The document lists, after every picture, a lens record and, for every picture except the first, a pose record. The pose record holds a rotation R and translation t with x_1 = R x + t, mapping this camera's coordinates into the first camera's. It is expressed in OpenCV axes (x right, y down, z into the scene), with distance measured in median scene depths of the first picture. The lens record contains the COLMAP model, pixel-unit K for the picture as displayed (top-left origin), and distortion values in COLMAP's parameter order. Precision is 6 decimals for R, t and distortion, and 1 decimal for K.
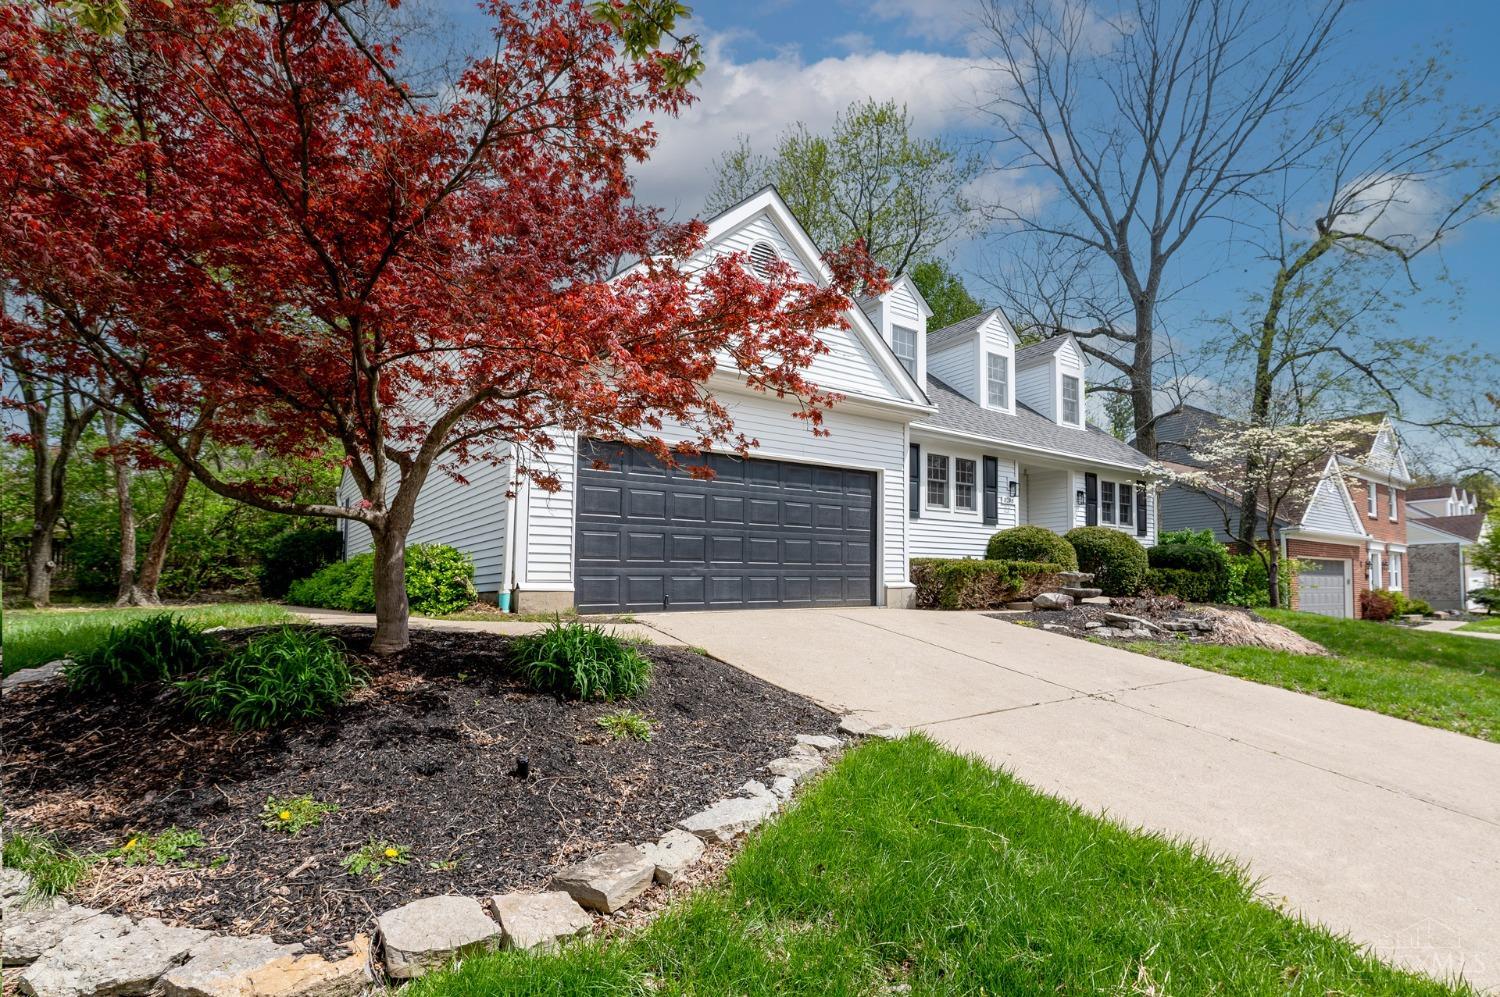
lens RADIAL K [[766.0, 0, 752.3], [0, 766.0, 534.7], [0, 0, 1]] dist [-0.002178, -0.000541]
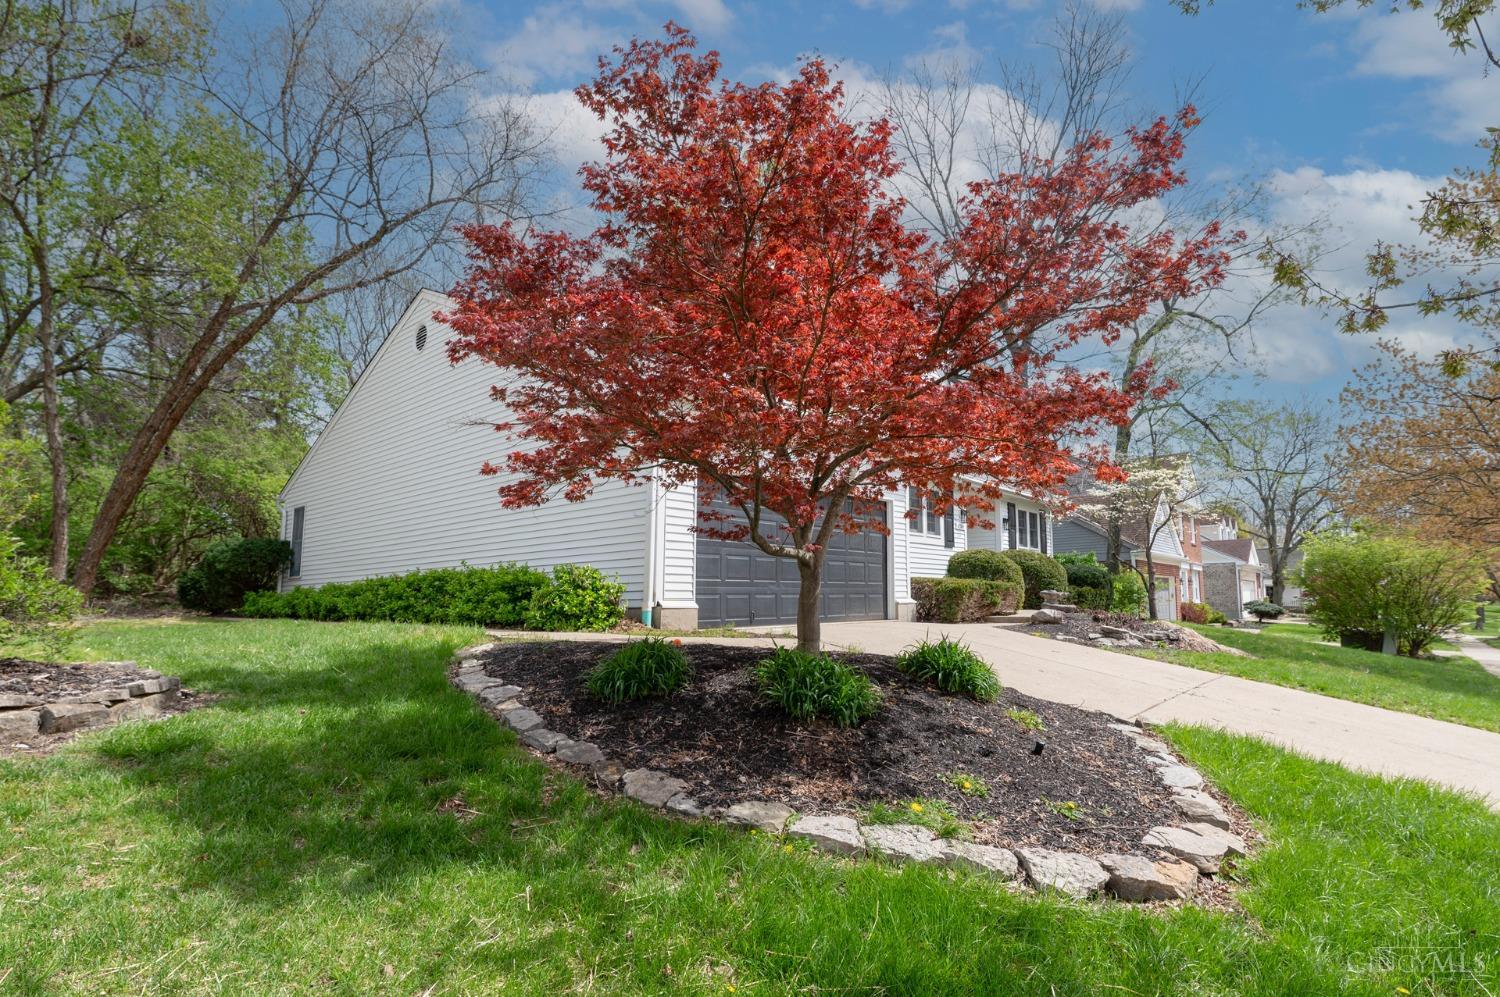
lens RADIAL K [[757.5, 0, 691.4], [0, 757.5, 501.8], [0, 0, 1]] dist [-0.002168, -0.000492]
pose [[0.984921, 0.025286, 0.171147, -0.282038], [-0.016037, 0.998346, -0.055208, -0.013116], [-0.172260, 0.051631, 0.983698, -0.060942]]
